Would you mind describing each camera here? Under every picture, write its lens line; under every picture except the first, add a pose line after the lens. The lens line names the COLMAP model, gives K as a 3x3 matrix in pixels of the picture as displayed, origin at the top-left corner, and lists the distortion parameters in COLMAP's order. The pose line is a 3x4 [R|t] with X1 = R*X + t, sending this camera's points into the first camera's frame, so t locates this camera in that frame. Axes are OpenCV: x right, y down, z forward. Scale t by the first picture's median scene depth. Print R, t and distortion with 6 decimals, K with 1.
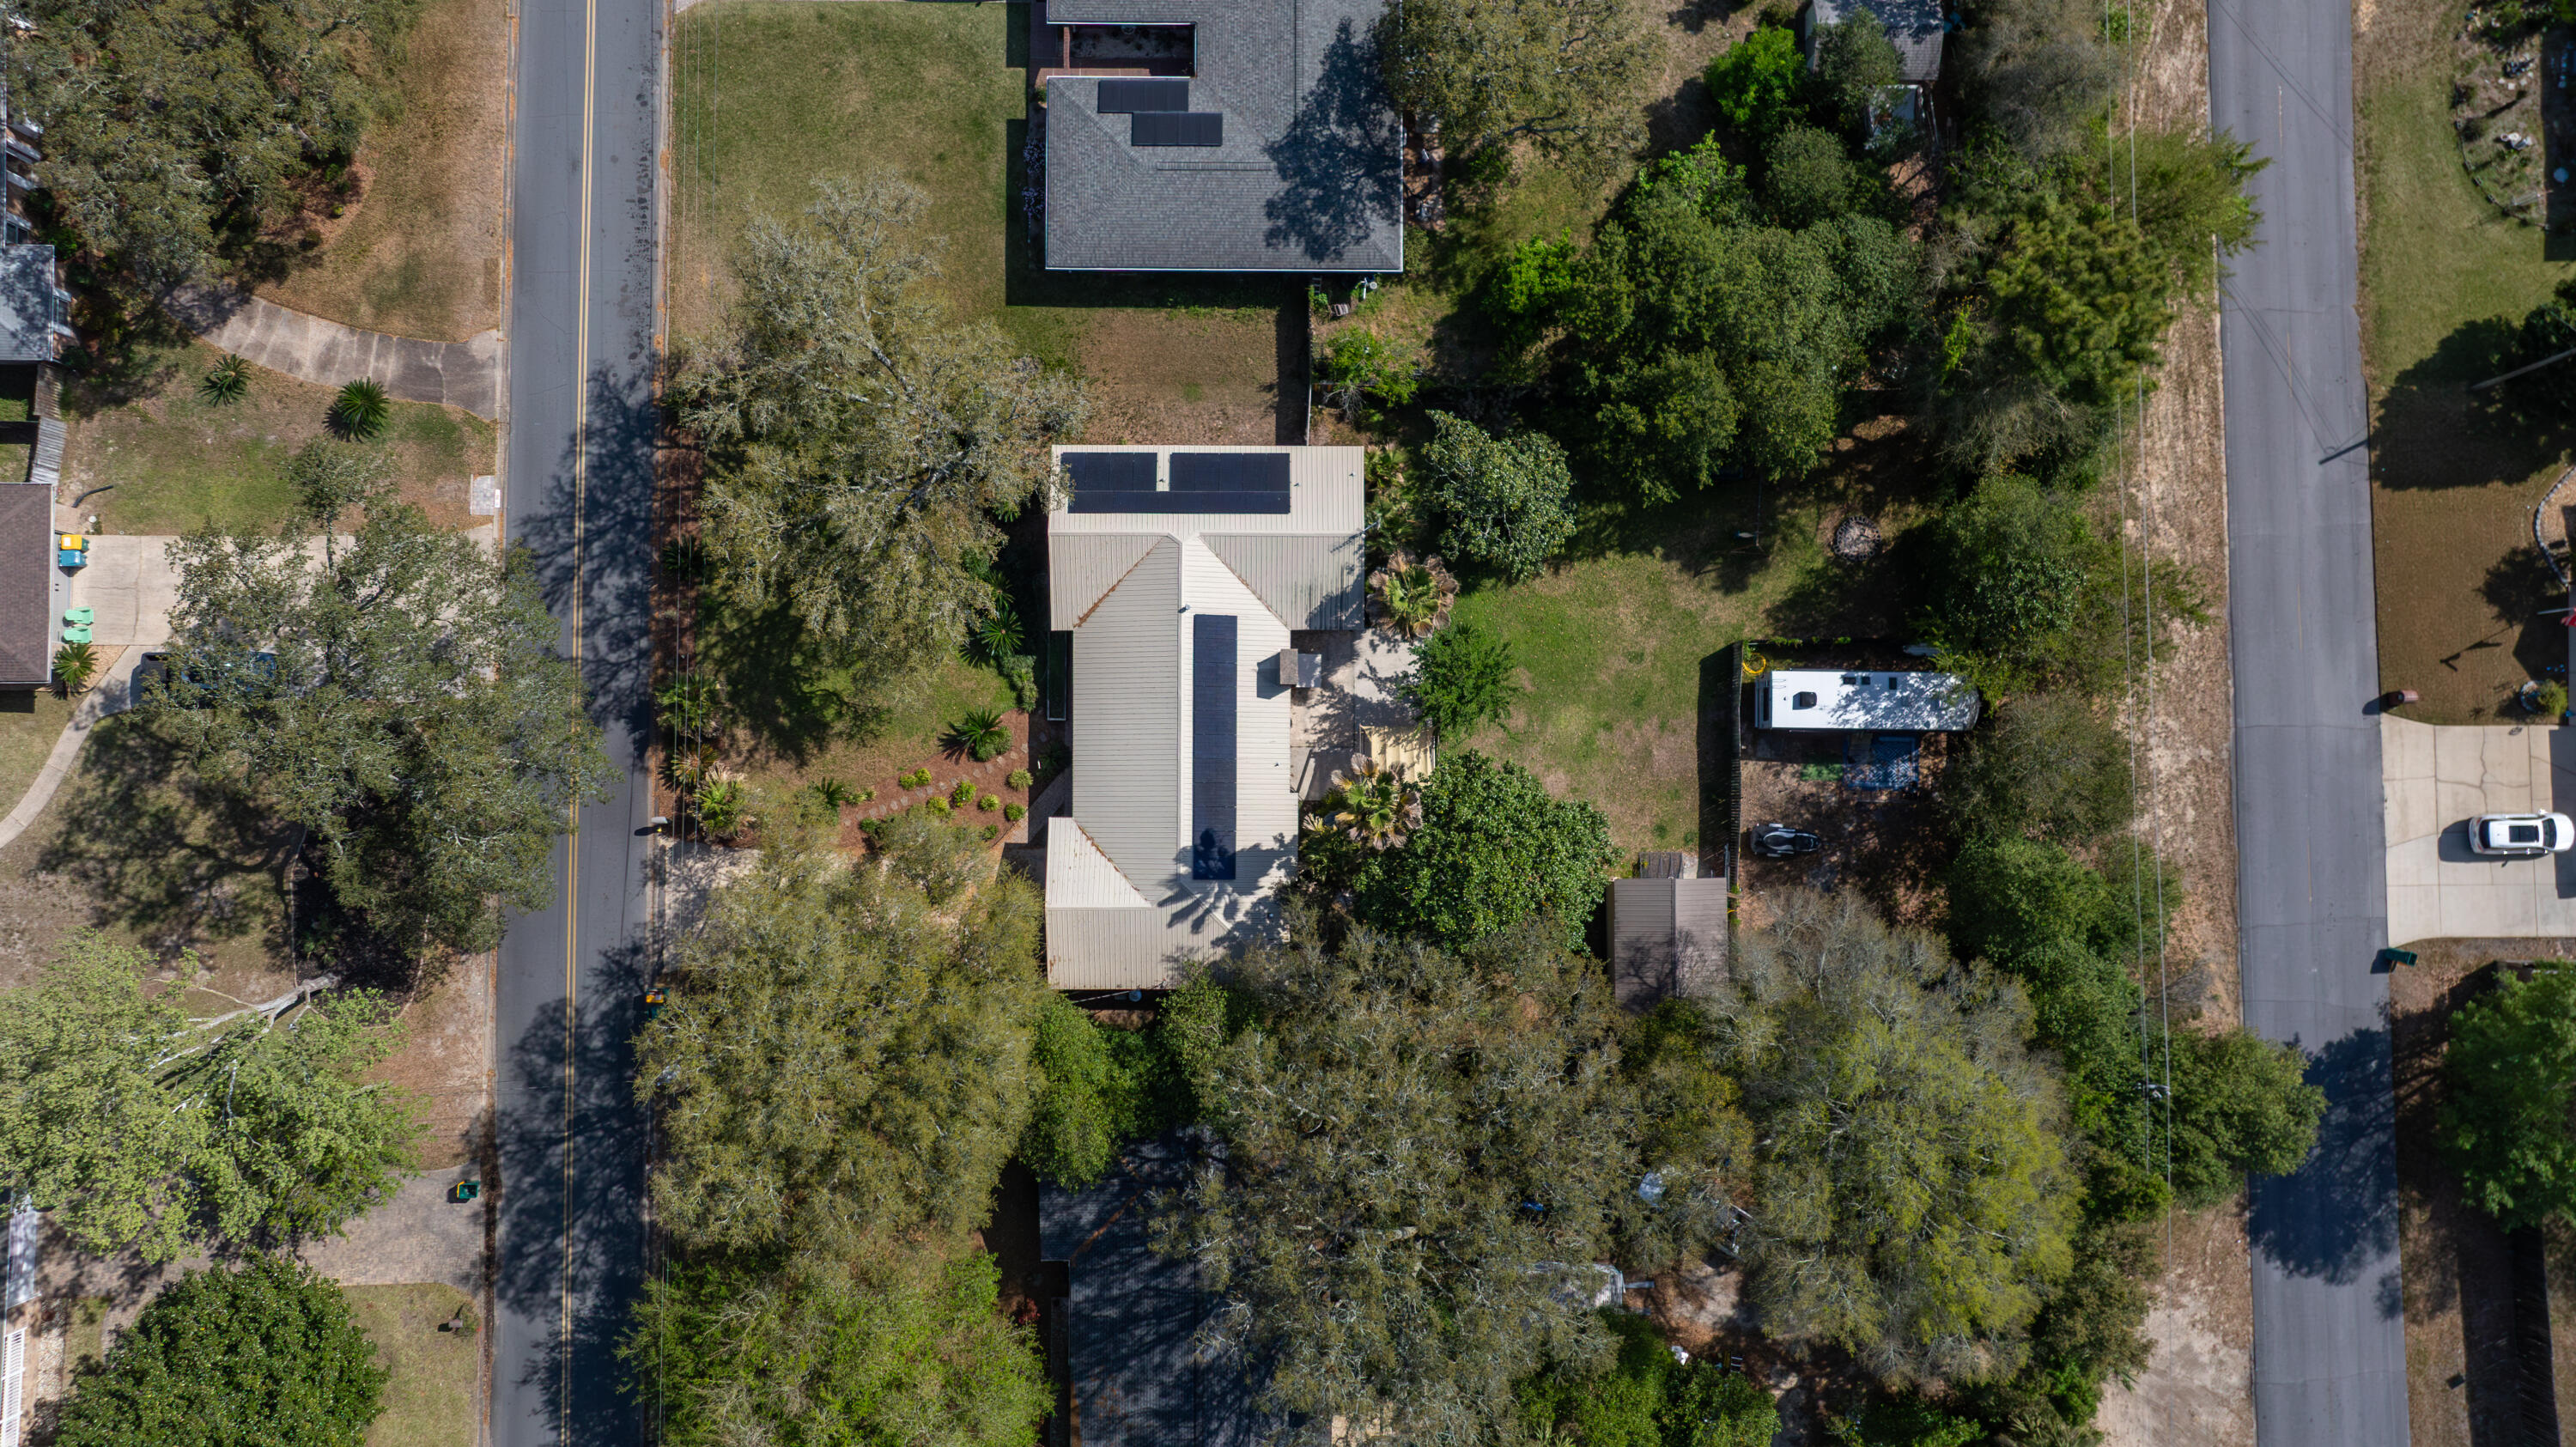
lens RADIAL K [[1906.5, 0, 1302.7], [0, 1906.5, 736.6], [0, 0, 1]] dist [0.002854, -0.002997]
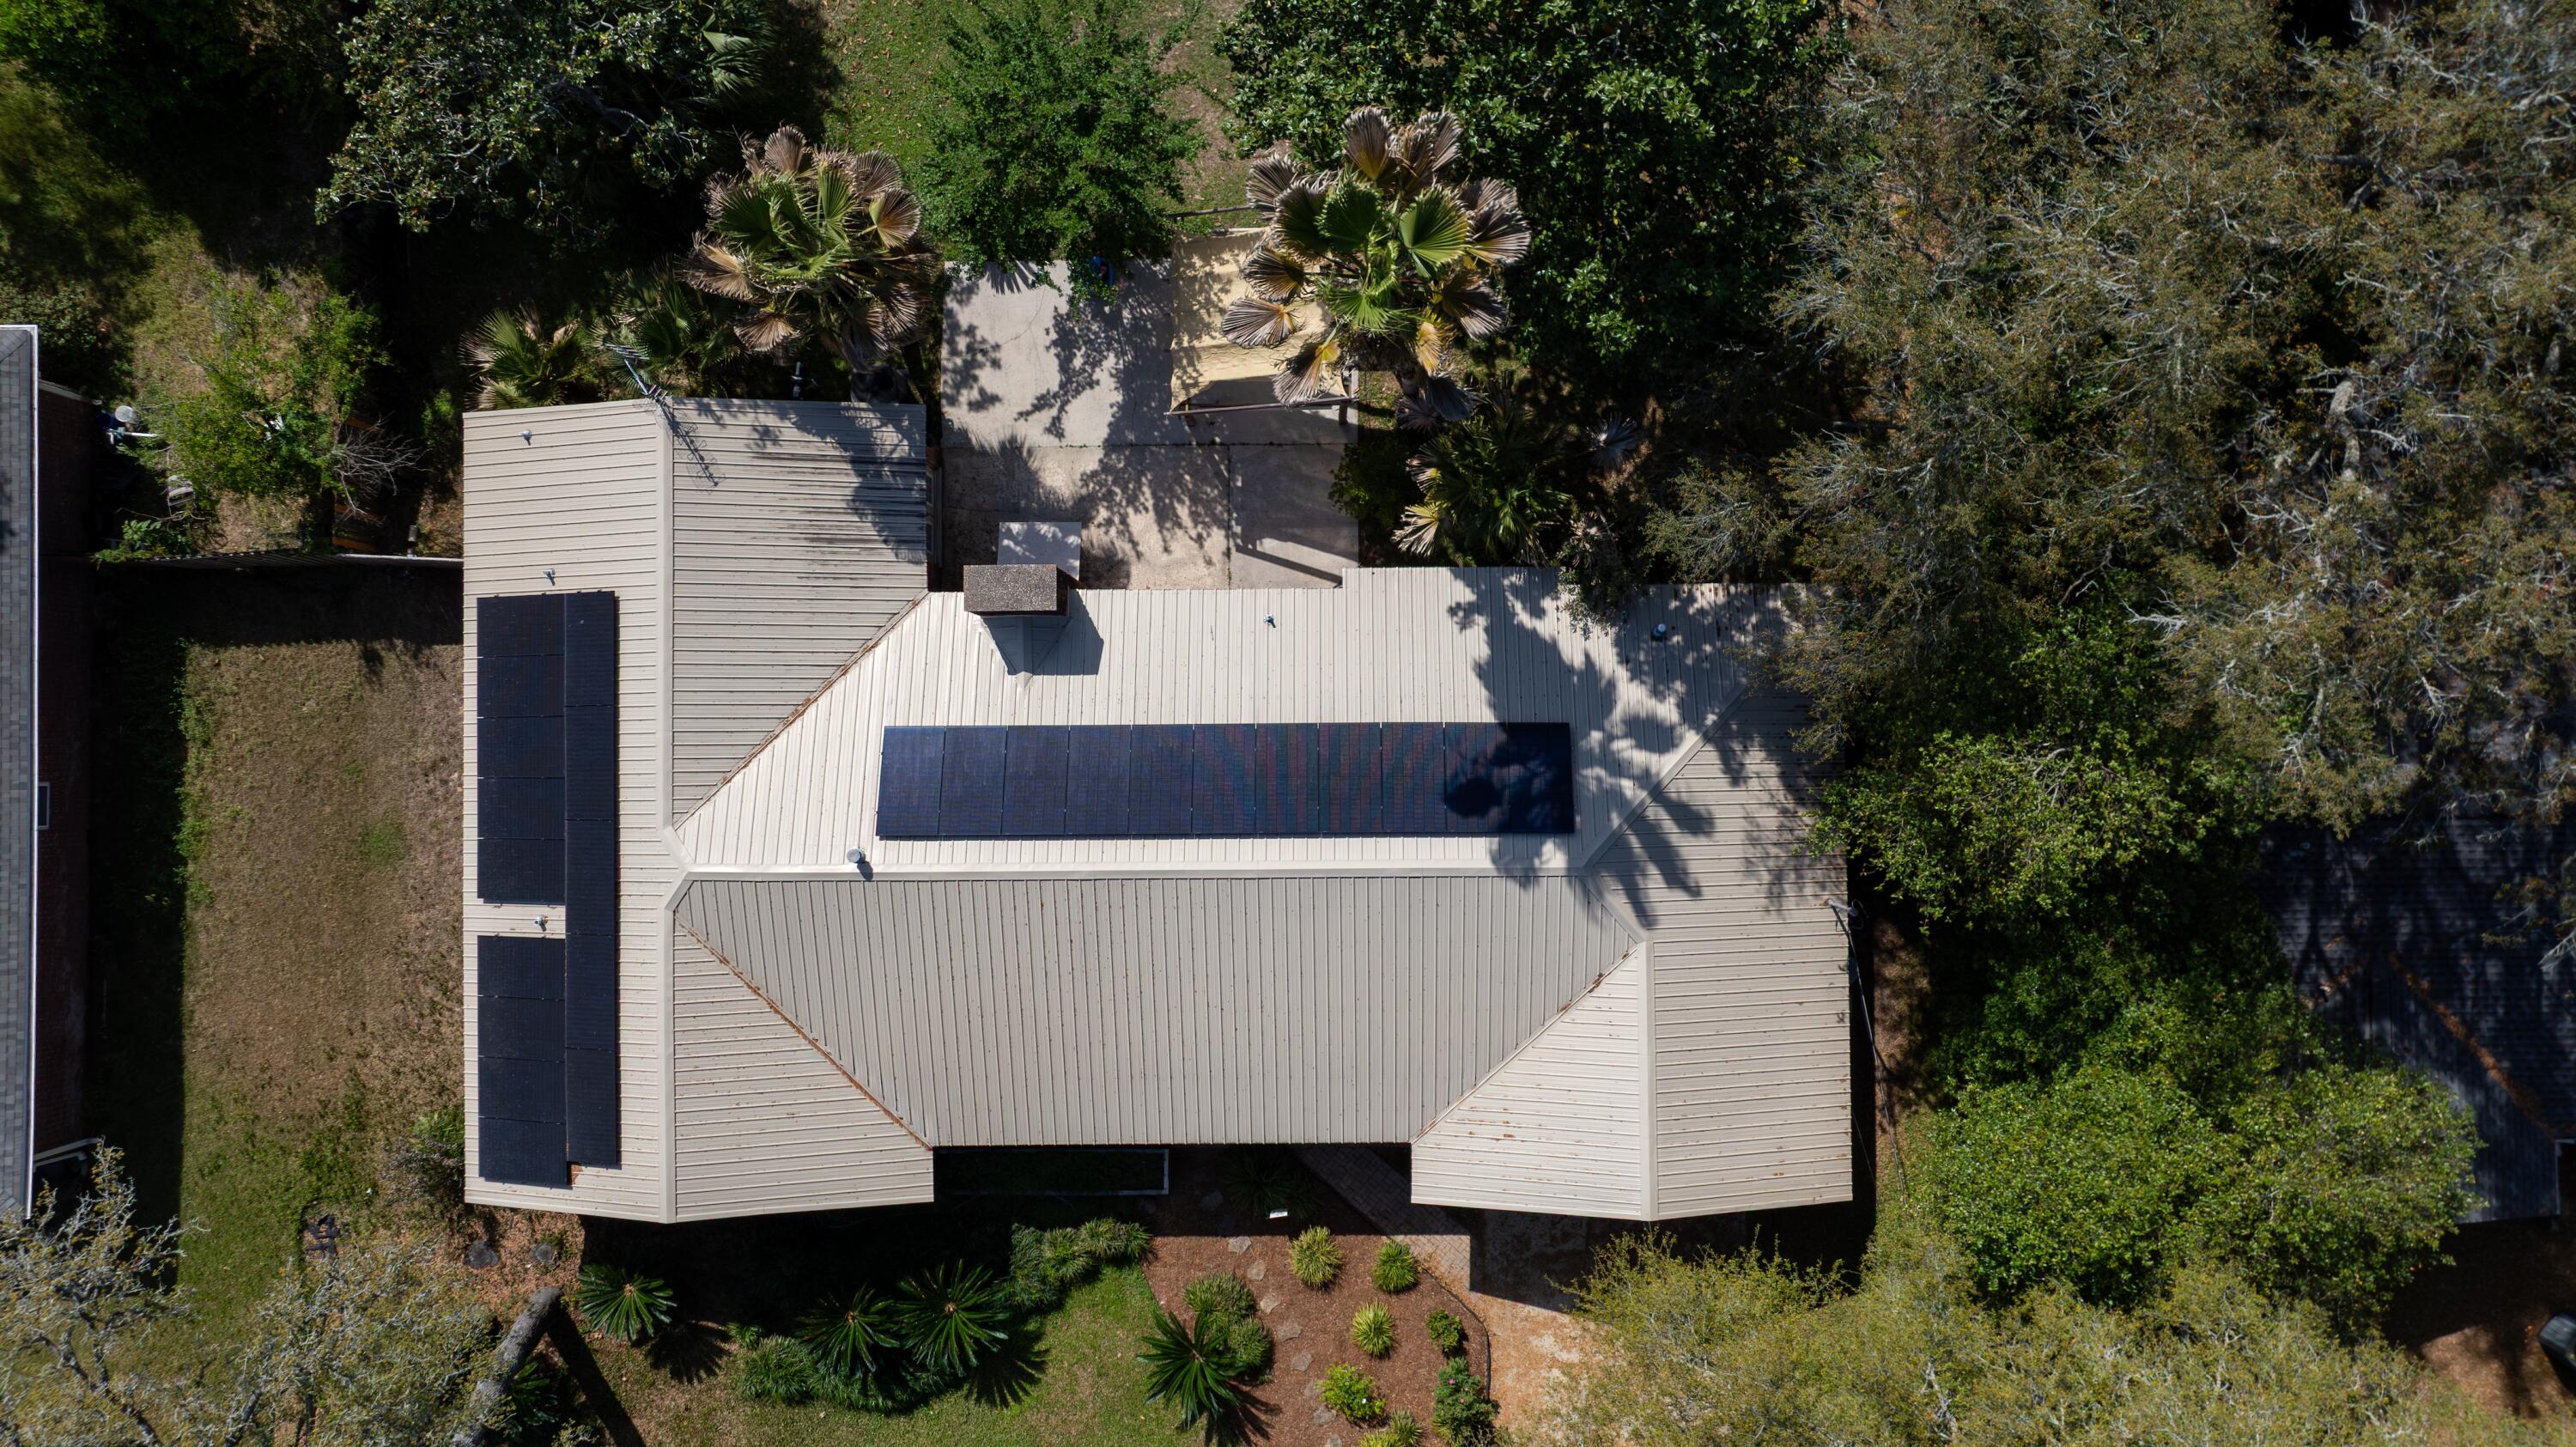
lens RADIAL K [[1820.5, 0, 1280.8], [0, 1820.5, 724.2], [0, 0, 1]] dist [-0.005529, -0.000893]
pose [[-0.010208, -0.999932, -0.005698, -0.032442], [0.999935, -0.010236, 0.005055, 0.014444], [-0.005113, -0.005646, 0.999971, 0.626957]]
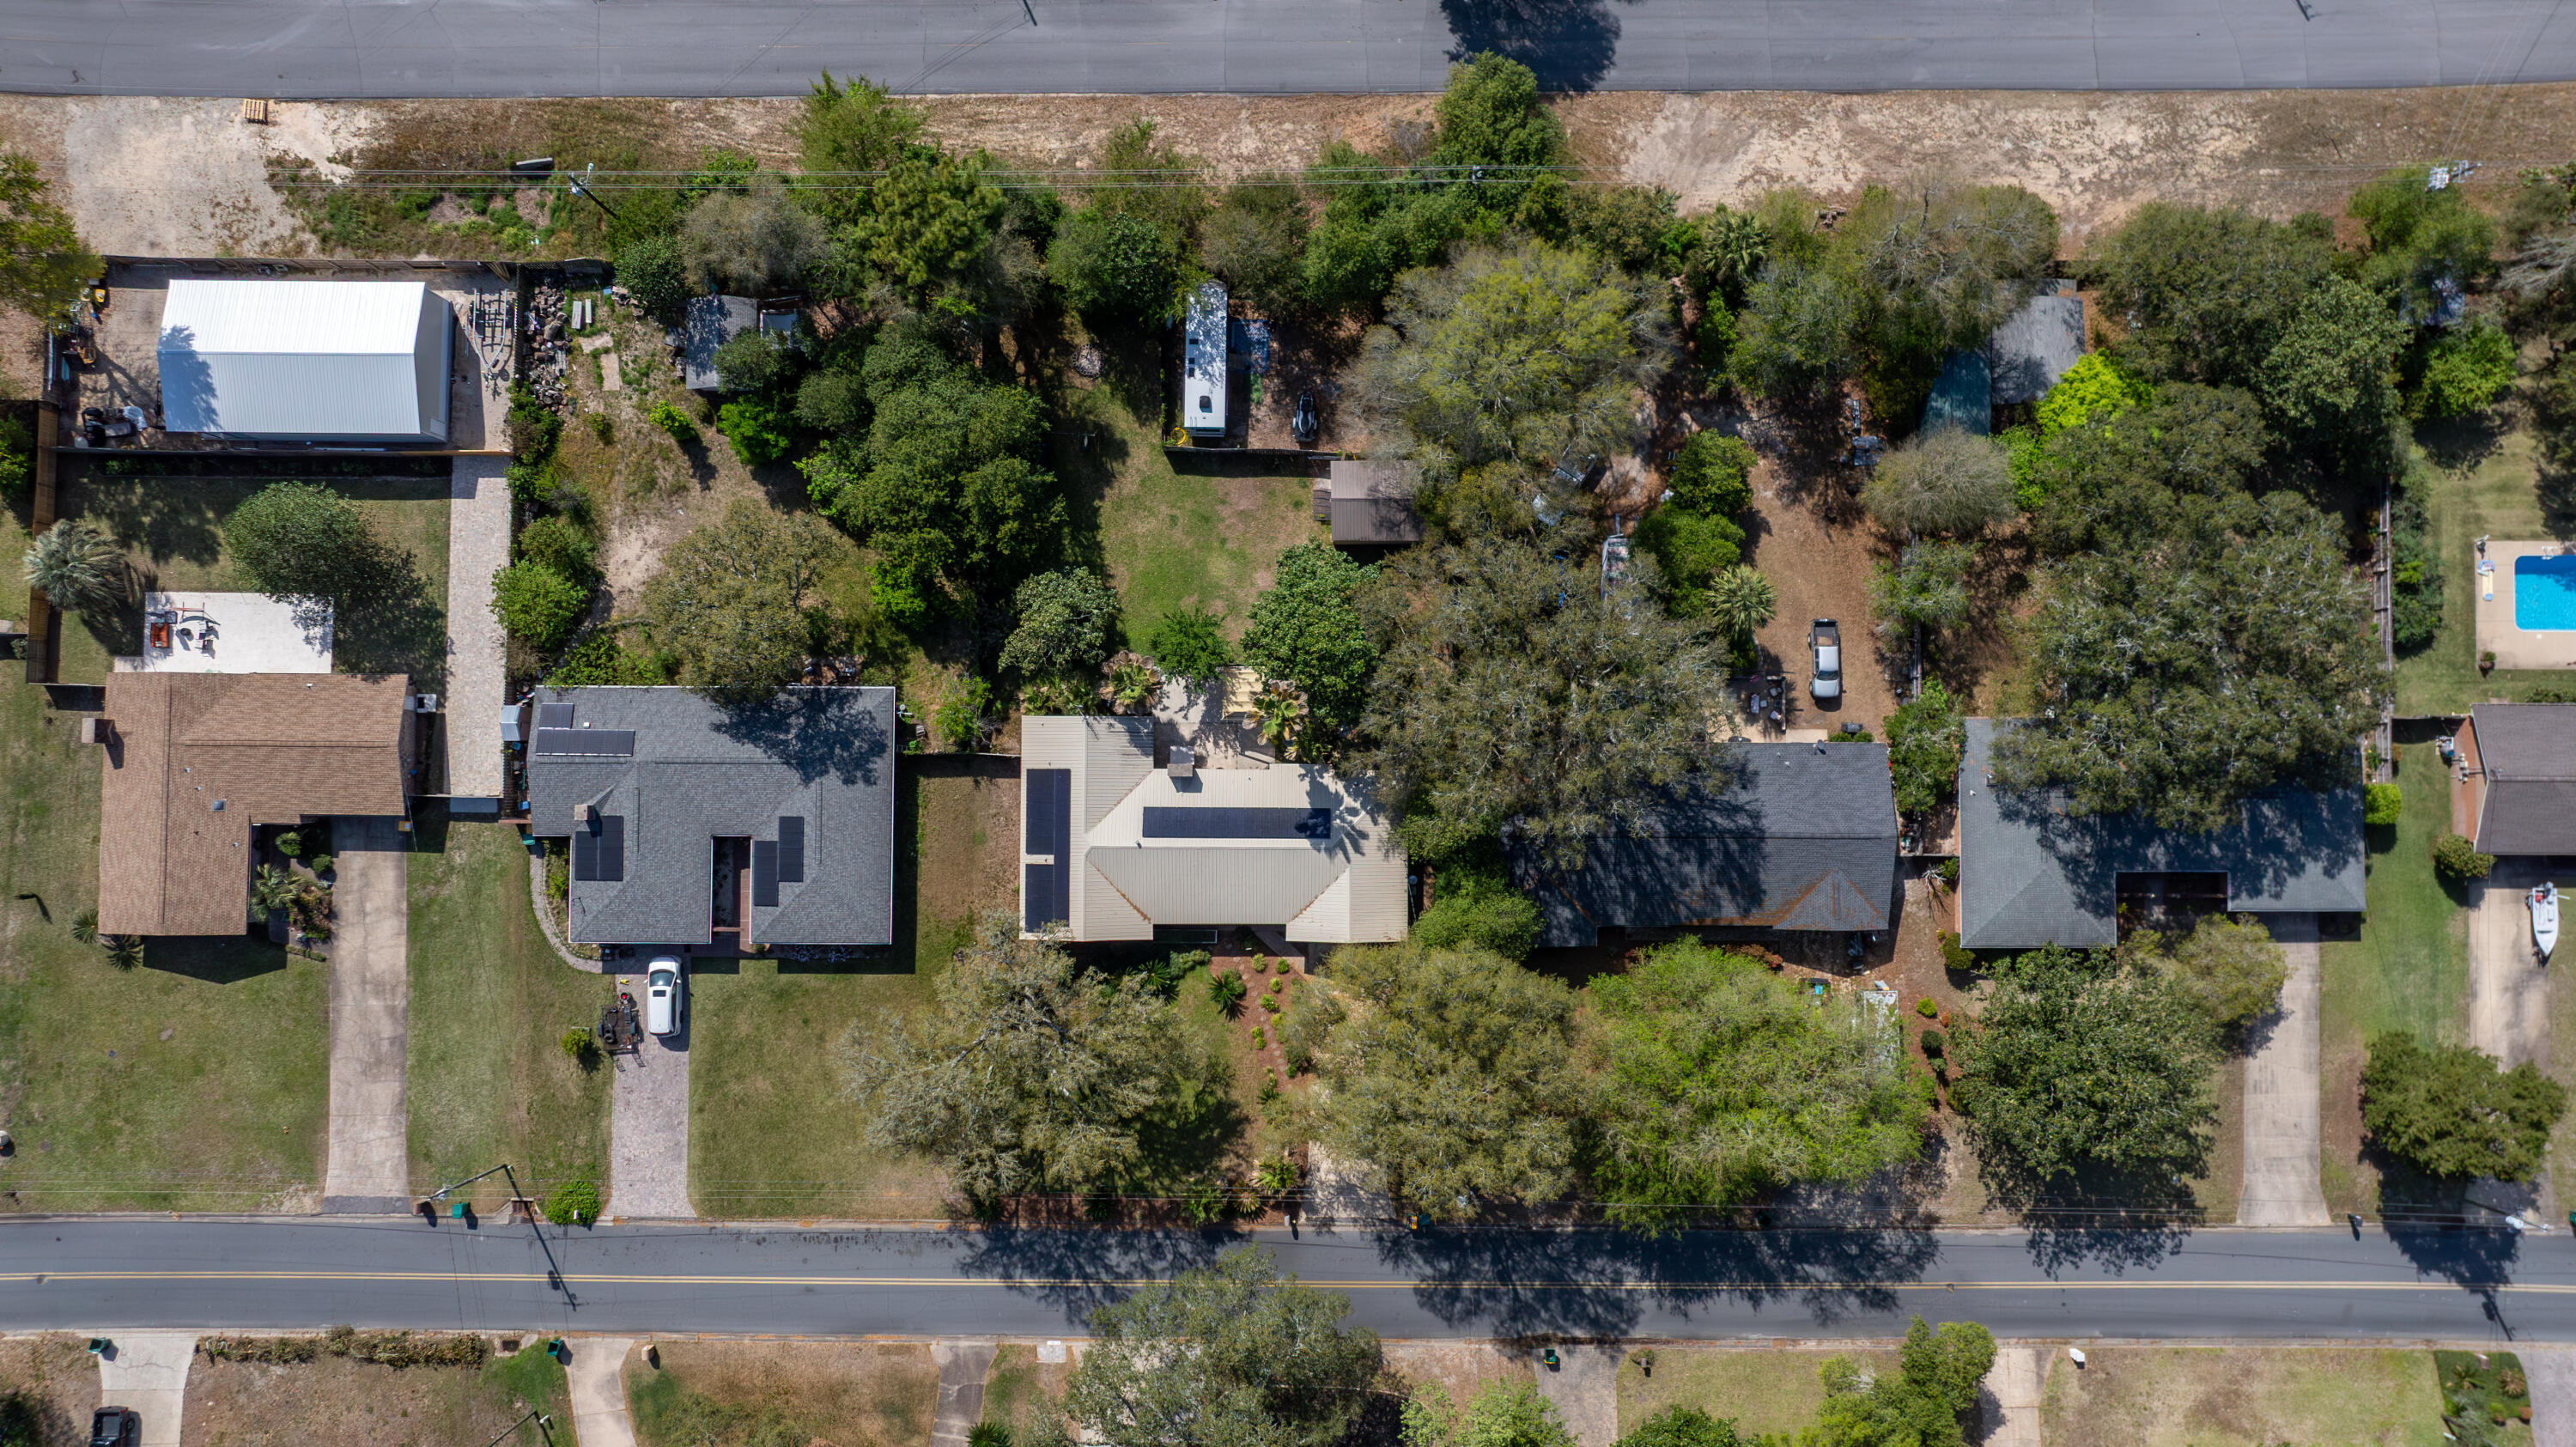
lens RADIAL K [[1906.5, 0, 1301.6], [0, 1906.5, 713.7], [0, 0, 1]] dist [0.002854, -0.002997]
pose [[0.004523, -0.999928, 0.011103, 0.018923], [0.999112, 0.004984, 0.041827, -0.005848], [-0.041879, 0.010904, 0.999063, -0.407154]]
